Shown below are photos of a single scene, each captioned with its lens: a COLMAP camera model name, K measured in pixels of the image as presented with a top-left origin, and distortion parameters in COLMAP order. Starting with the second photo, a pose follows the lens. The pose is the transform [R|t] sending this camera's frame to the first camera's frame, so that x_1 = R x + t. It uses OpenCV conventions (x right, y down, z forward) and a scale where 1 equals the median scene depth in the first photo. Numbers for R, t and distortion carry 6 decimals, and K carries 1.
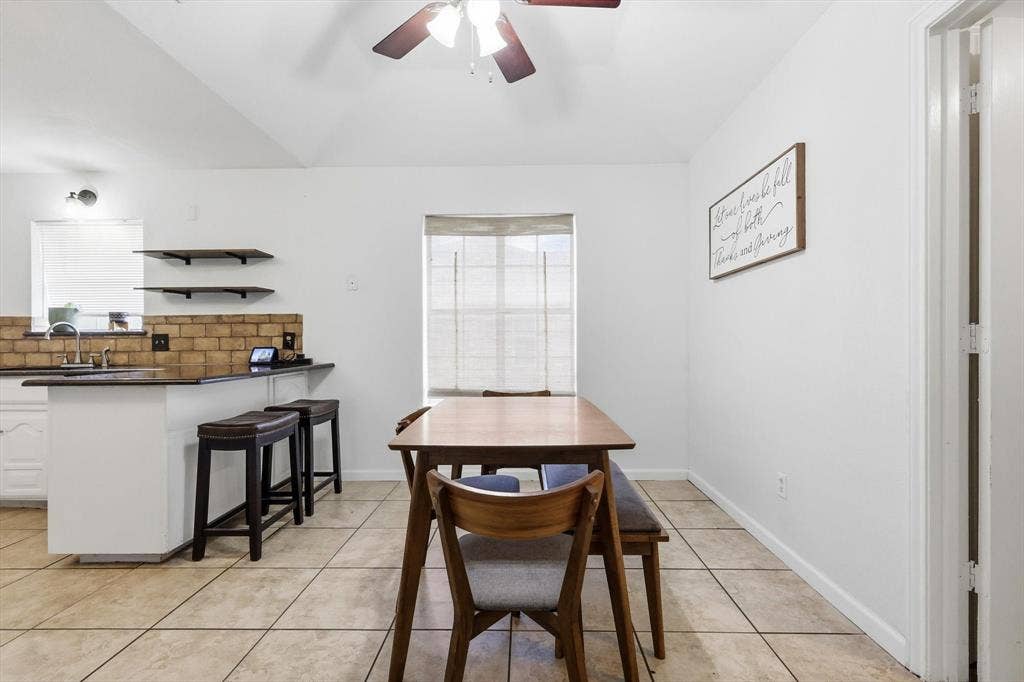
lens RADIAL K [[452.3, 0, 512.0], [0, 452.3, 341.0], [0, 0, 1]] dist [0.000036, 0.000241]
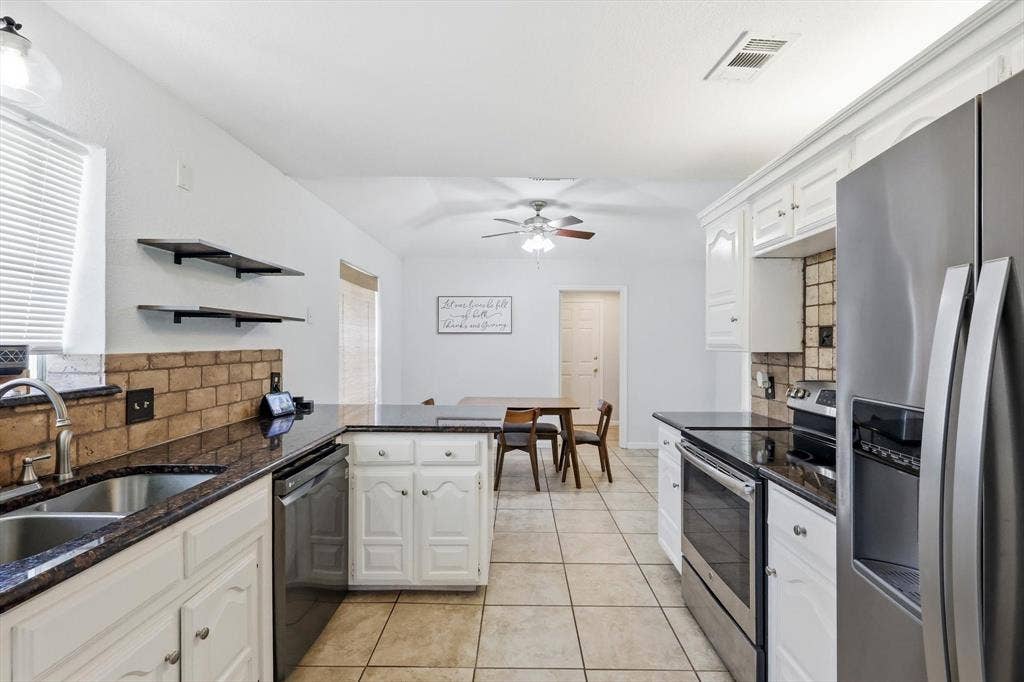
lens RADIAL K [[452.3, 0, 512.0], [0, 452.3, 341.0], [0, 0, 1]] dist [0.000036, 0.000241]
pose [[0.001031, 0.012939, 0.999916, -1.295452], [-0.001893, 0.999915, -0.012937, -0.064957], [-0.999998, -0.001880, 0.001056, 0.575001]]
